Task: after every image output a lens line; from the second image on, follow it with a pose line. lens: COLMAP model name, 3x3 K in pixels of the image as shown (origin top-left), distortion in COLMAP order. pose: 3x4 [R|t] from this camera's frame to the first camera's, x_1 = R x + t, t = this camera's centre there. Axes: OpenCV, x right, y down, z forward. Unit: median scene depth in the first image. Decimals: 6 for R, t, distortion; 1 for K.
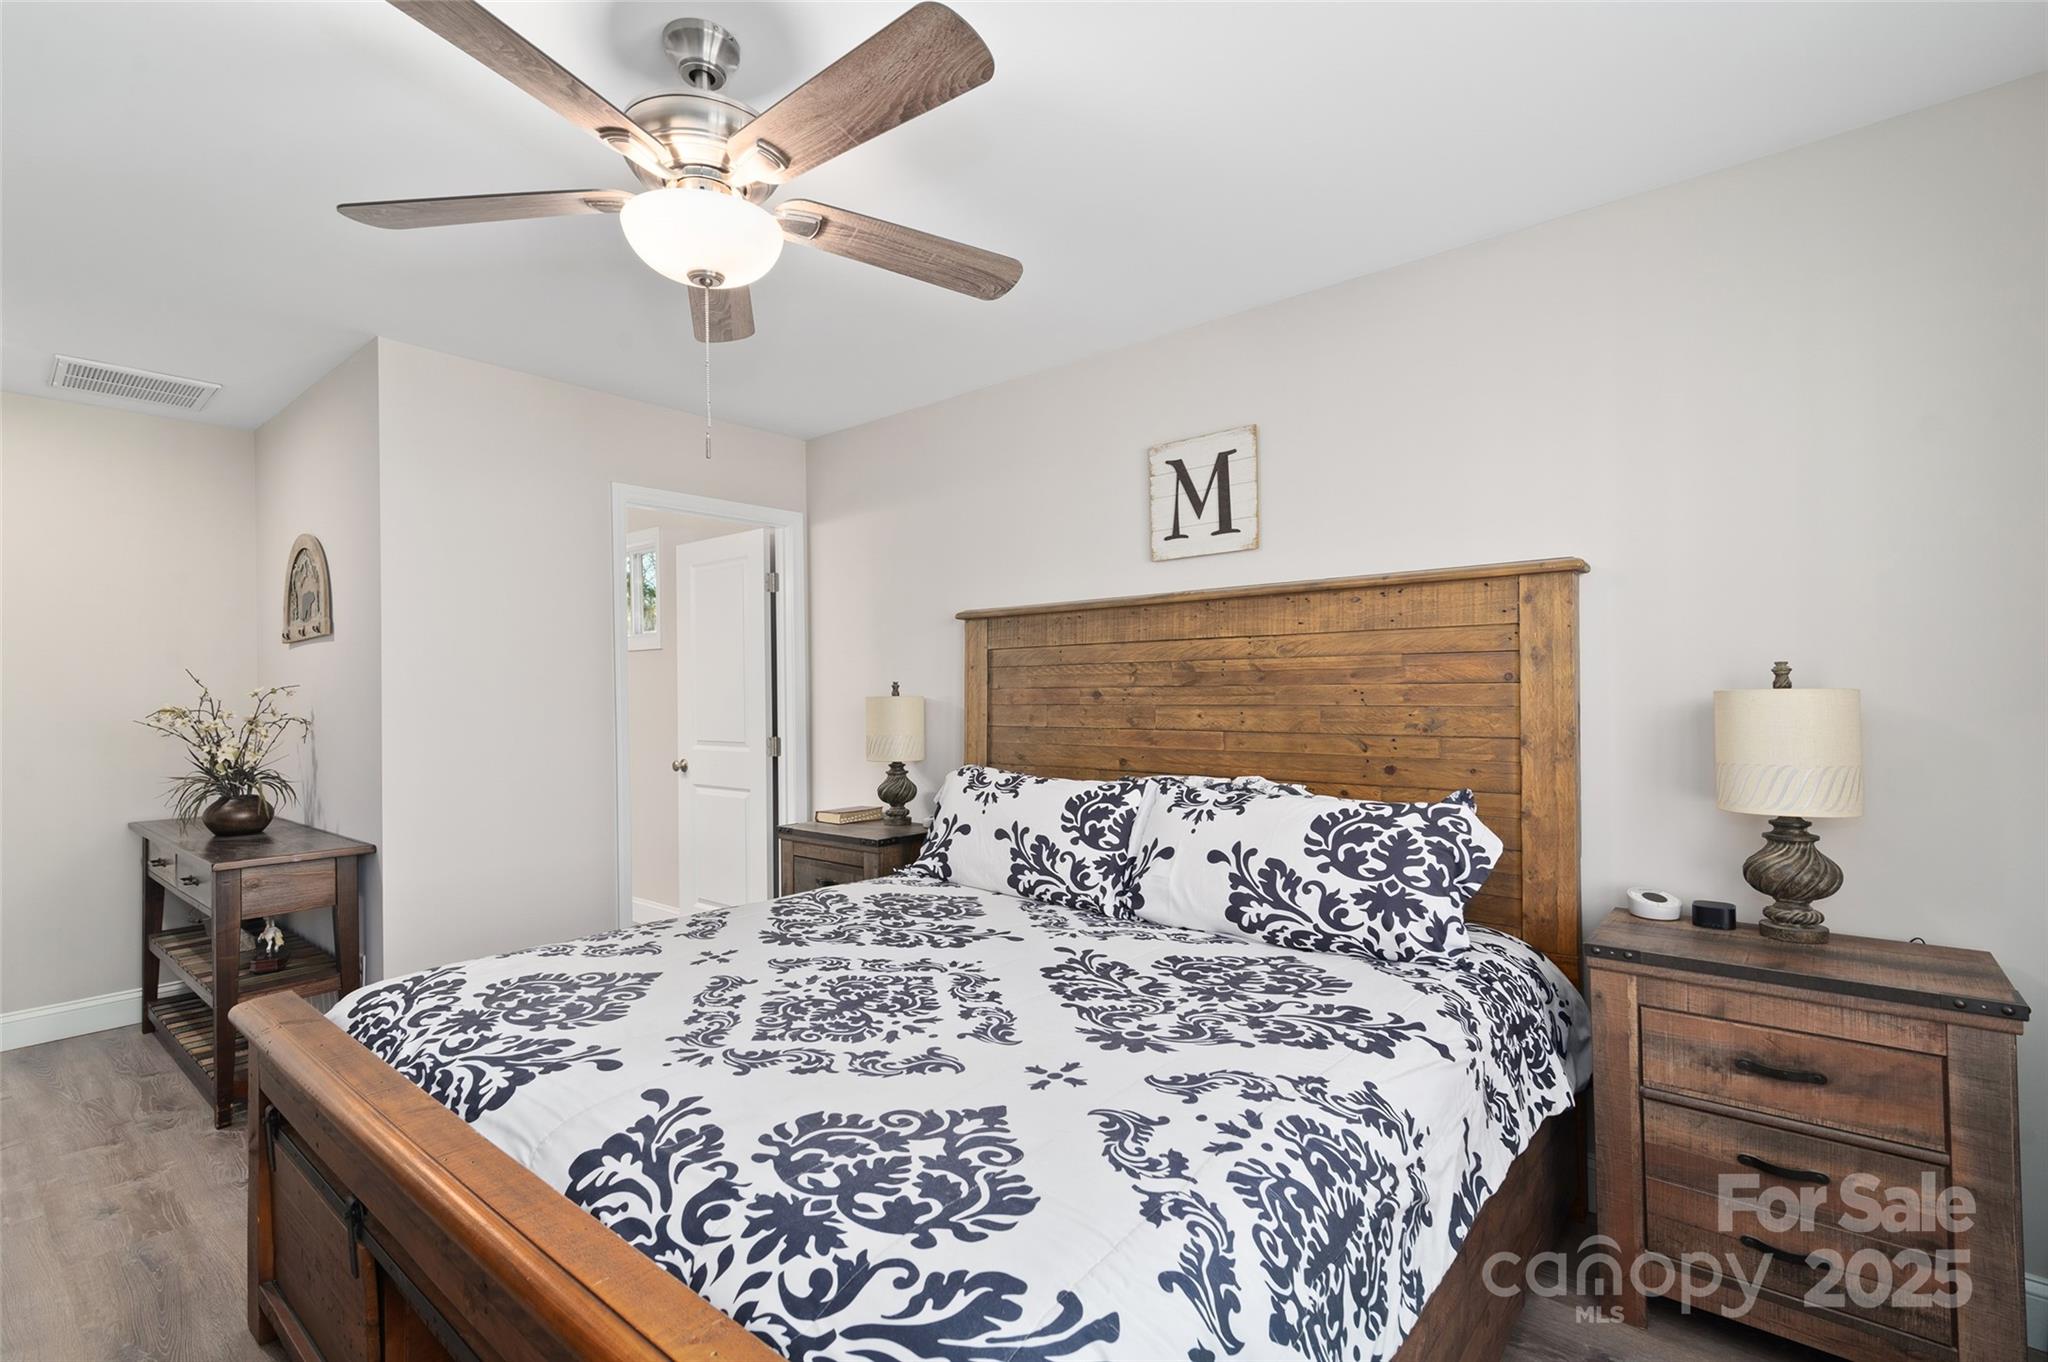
lens RADIAL K [[922.8, 0, 1018.8], [0, 922.8, 696.7], [0, 0, 1]] dist [0.010966, -0.000859]
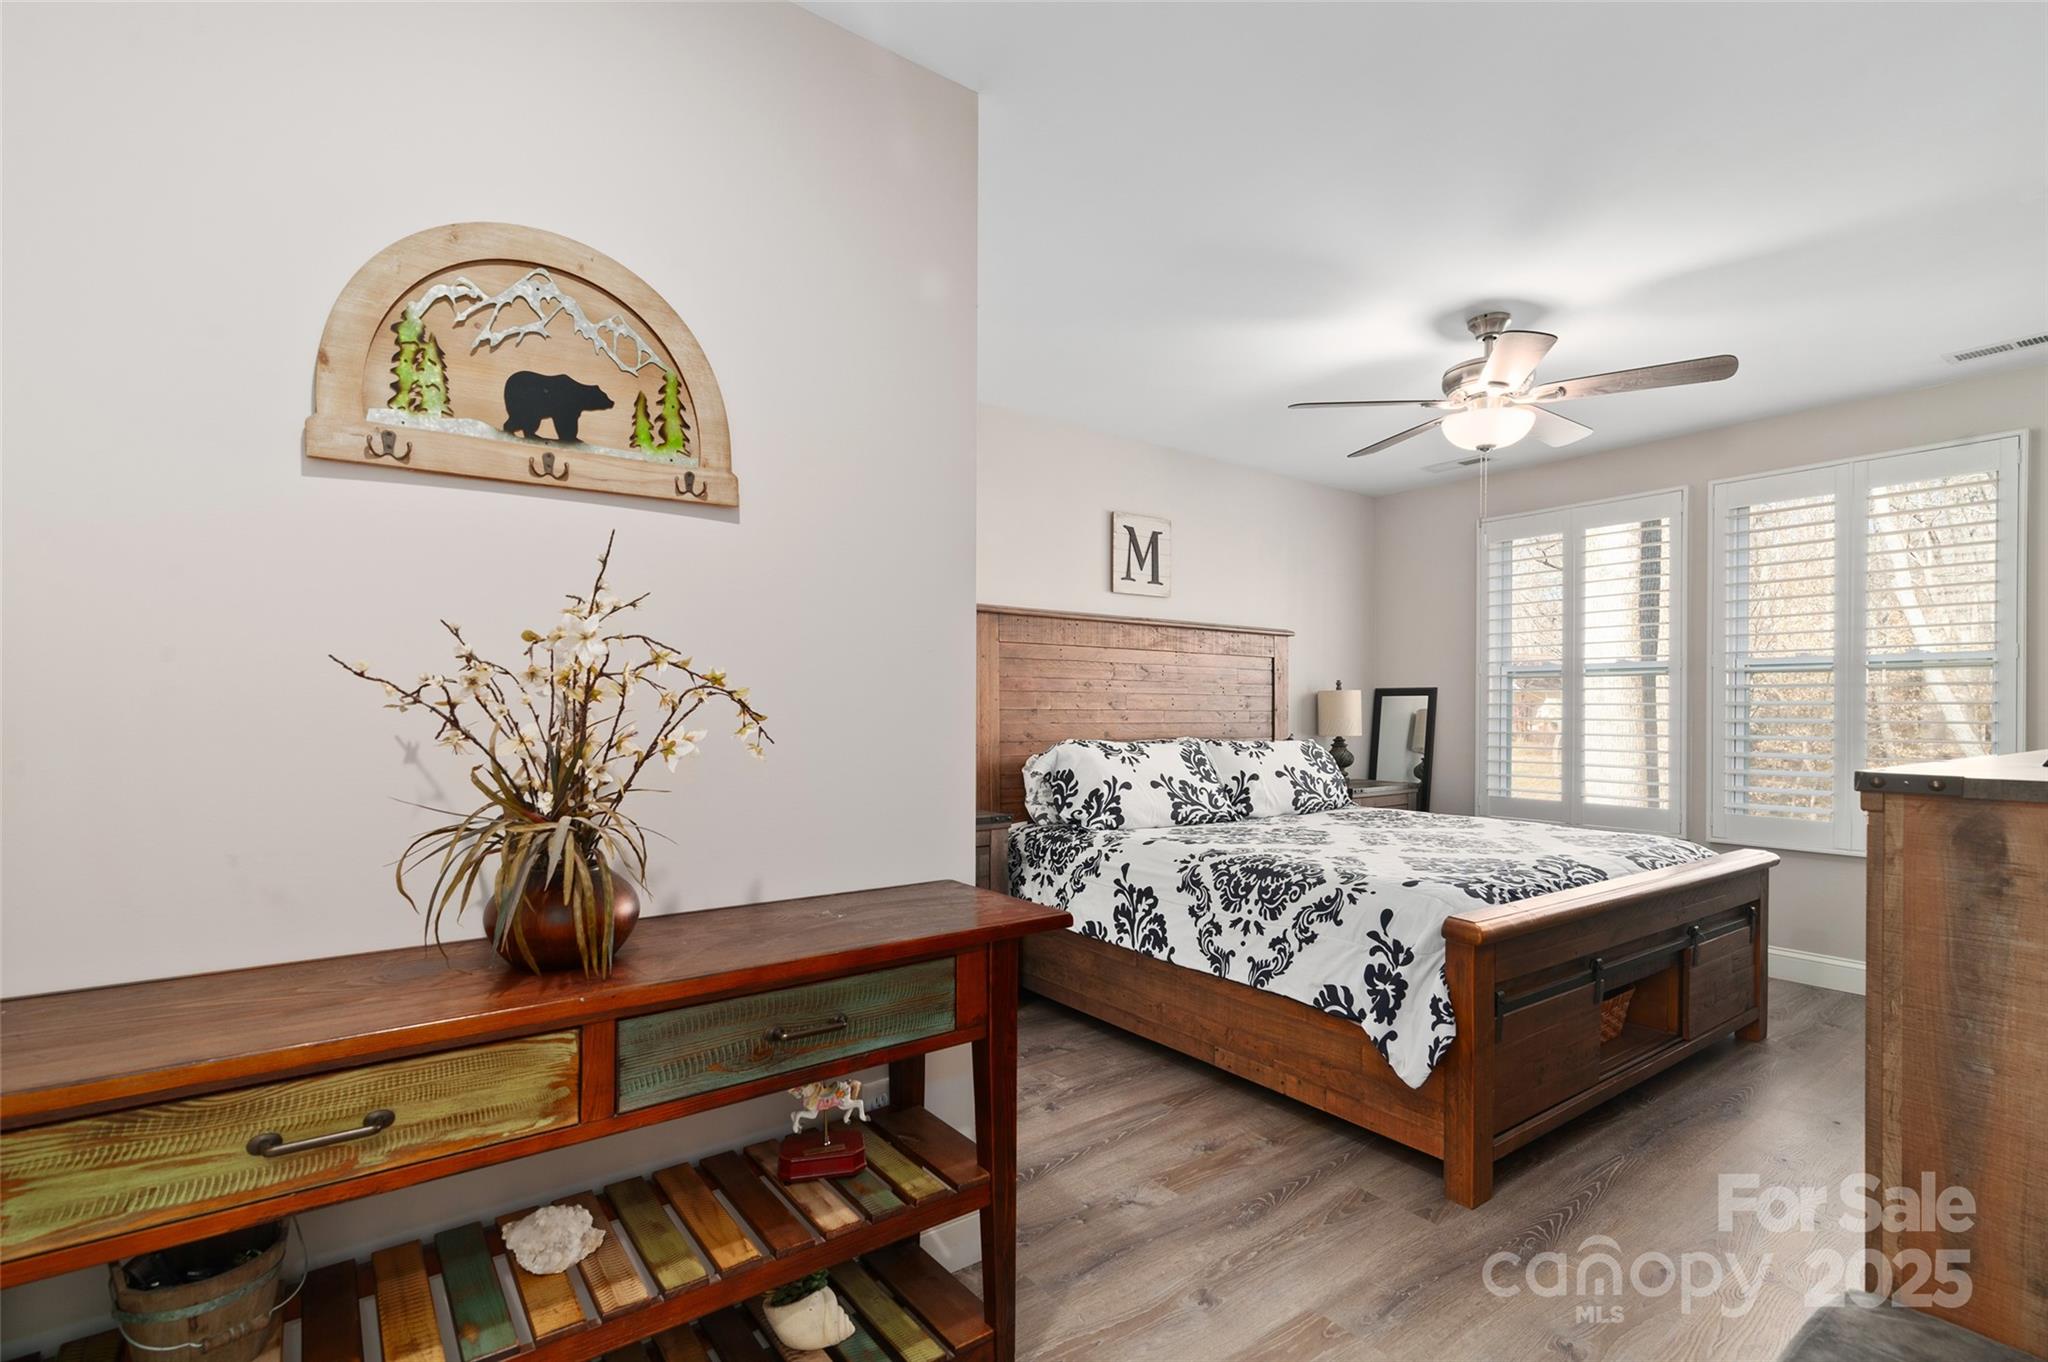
lens RADIAL K [[951.6, 0, 1020.6], [0, 951.6, 707.3], [0, 0, 1]] dist [0.015833, -0.000095]
pose [[0.225396, 0.013016, 0.974180, -2.037893], [-0.003435, 0.999915, -0.012565, 0.077269], [-0.974261, -0.000515, 0.225422, 1.252526]]
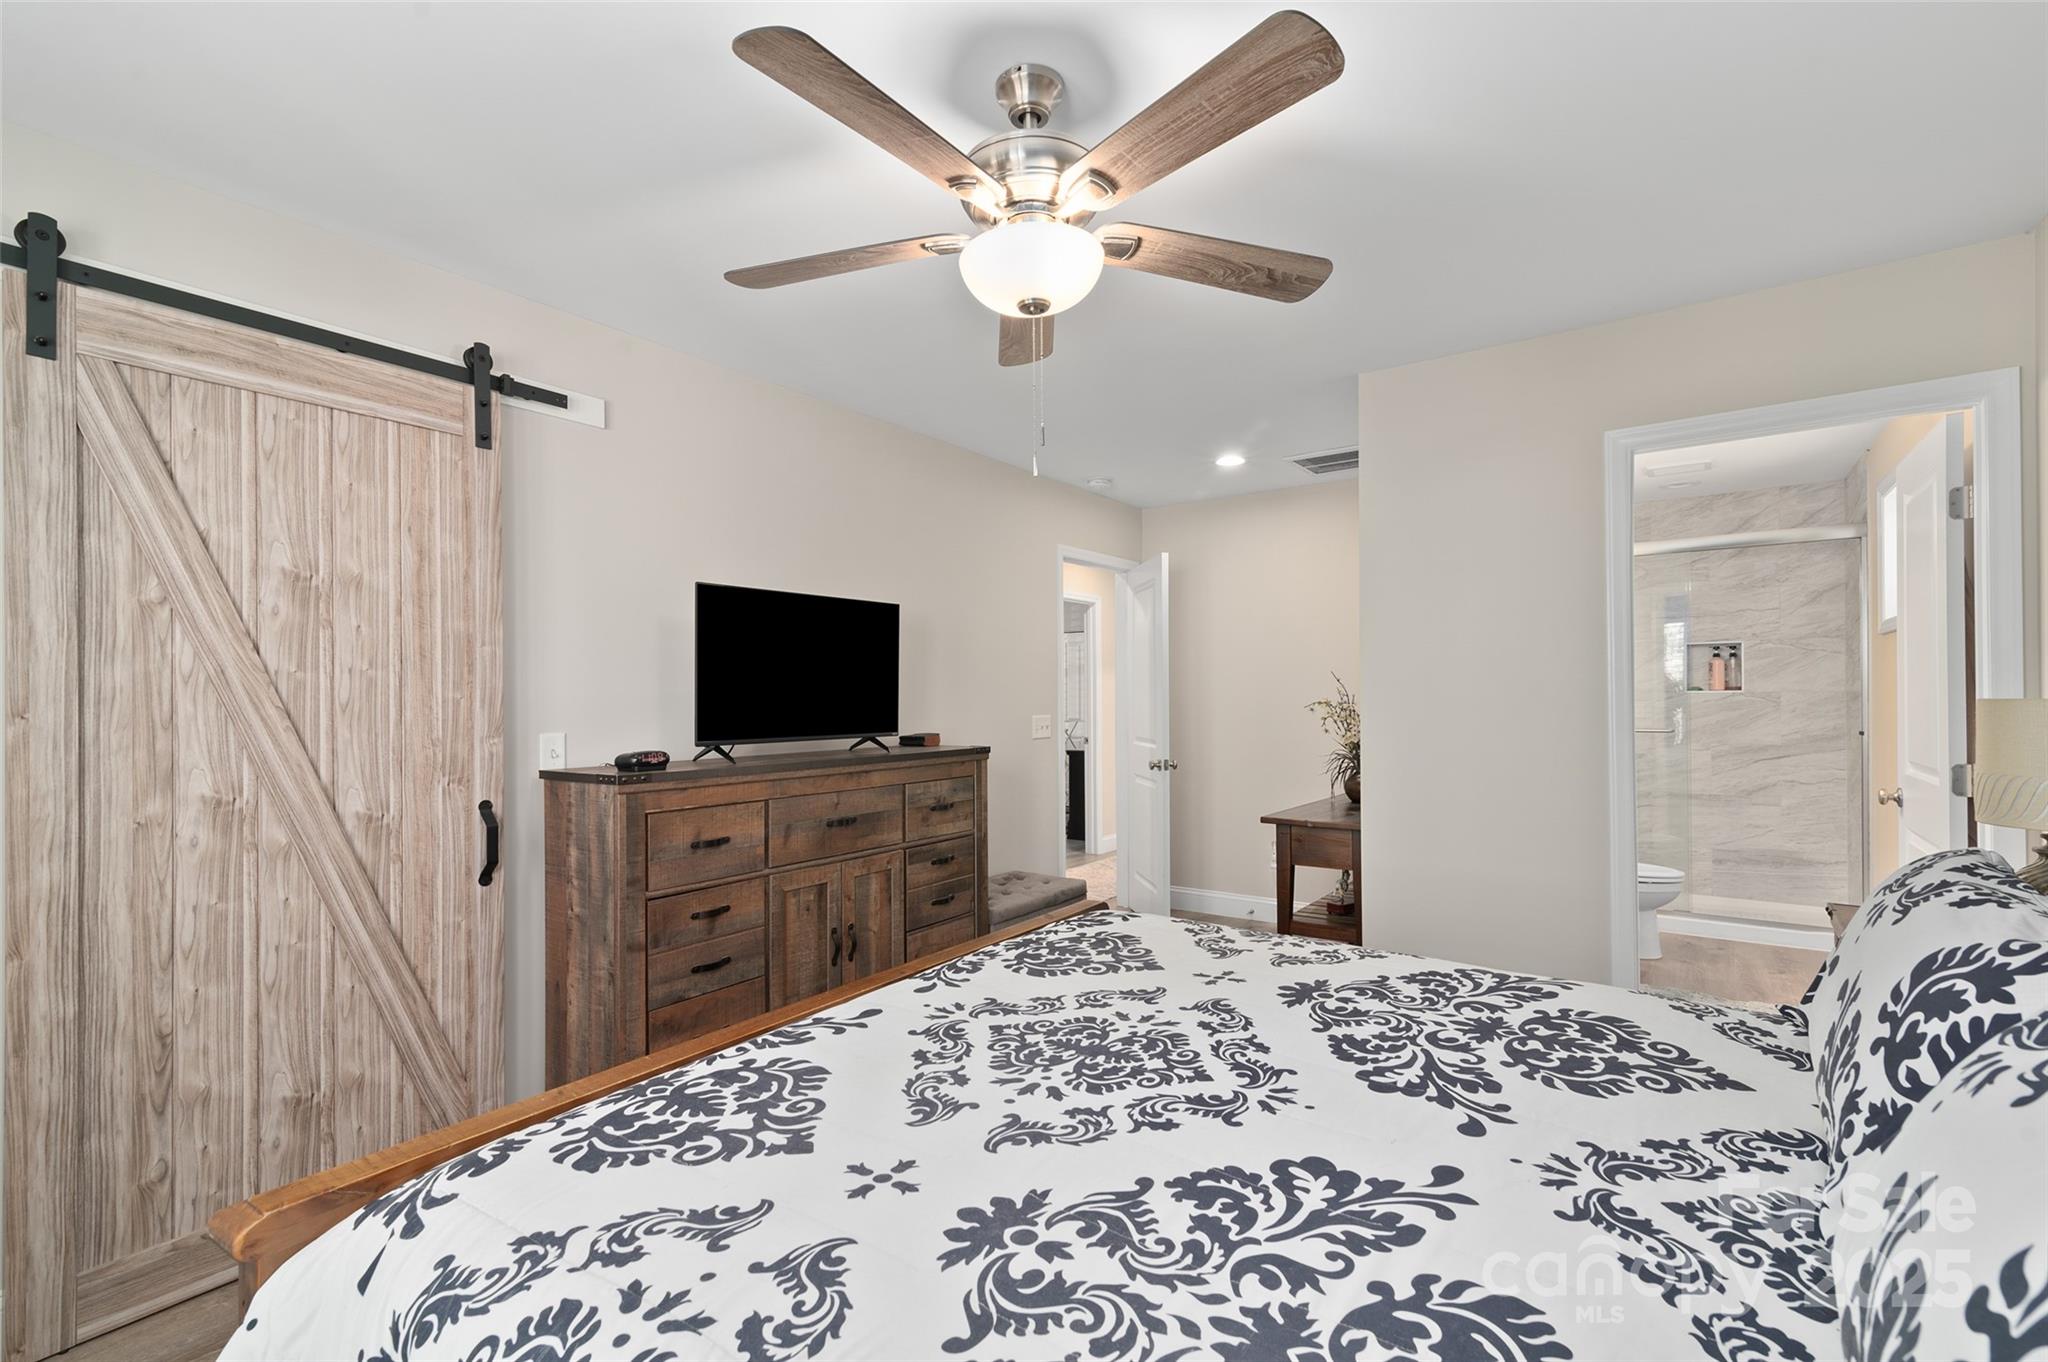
lens RADIAL K [[922.8, 0, 1018.8], [0, 922.8, 696.7], [0, 0, 1]] dist [0.010966, -0.000859]
pose [[0.076484, 0.011091, -0.997009, 0.614444], [0.001636, 0.999935, 0.011249, -0.014093], [0.997069, -0.002491, 0.076461, 0.764706]]
